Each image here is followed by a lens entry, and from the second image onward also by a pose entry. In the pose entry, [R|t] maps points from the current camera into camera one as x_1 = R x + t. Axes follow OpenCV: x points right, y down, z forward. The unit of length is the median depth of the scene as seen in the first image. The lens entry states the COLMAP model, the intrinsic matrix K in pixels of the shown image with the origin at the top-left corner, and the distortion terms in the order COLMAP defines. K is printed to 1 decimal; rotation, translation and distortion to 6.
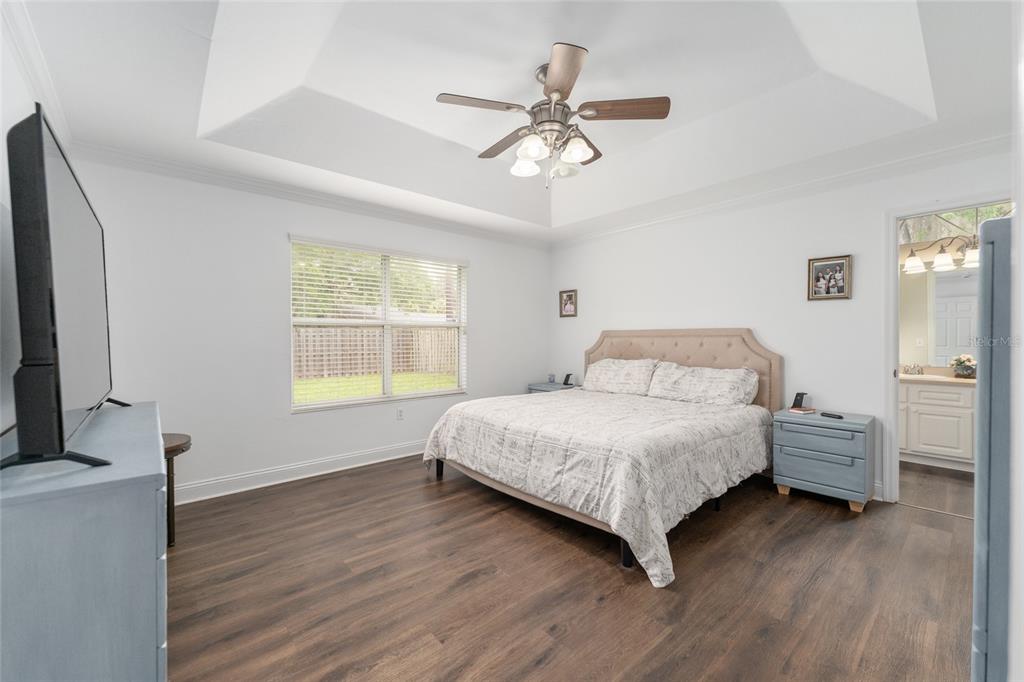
lens RADIAL K [[411.2, 0, 513.1], [0, 411.2, 339.4], [0, 0, 1]] dist [-0.001082, -0.000284]
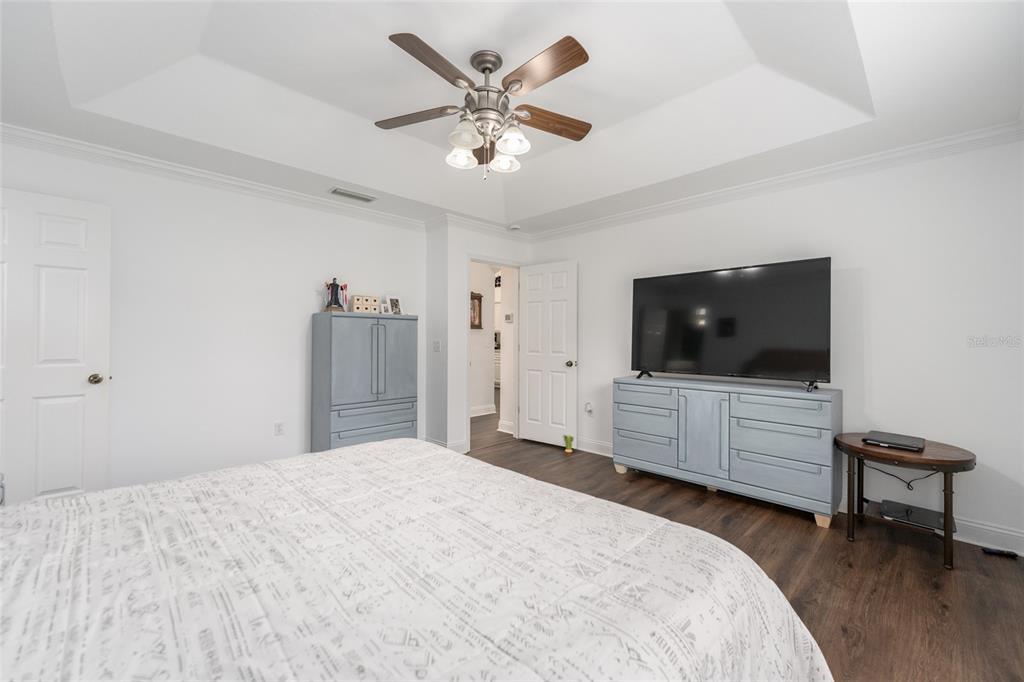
lens RADIAL K [[411.2, 0, 512.1], [0, 411.2, 339.0], [0, 0, 1]] dist [-0.001082, -0.000284]
pose [[-0.999163, -0.005430, -0.040542, 0.076670], [-0.005522, 0.999982, 0.002148, -0.003506], [0.040530, 0.002370, -0.999176, 2.413628]]
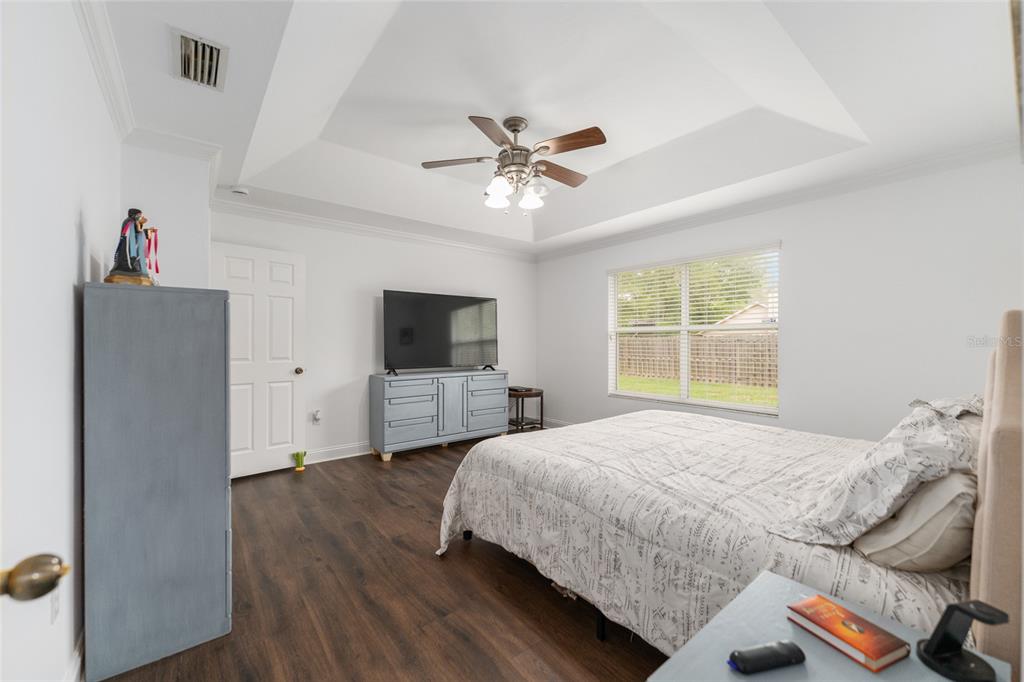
lens RADIAL K [[411.2, 0, 513.2], [0, 411.2, 341.2], [0, 0, 1]] dist [-0.001082, -0.000284]
pose [[-0.052943, 0.004394, -0.998588, 1.596515], [-0.007150, 0.999963, 0.004780, -0.023843], [0.998572, 0.007393, -0.052910, 1.313943]]
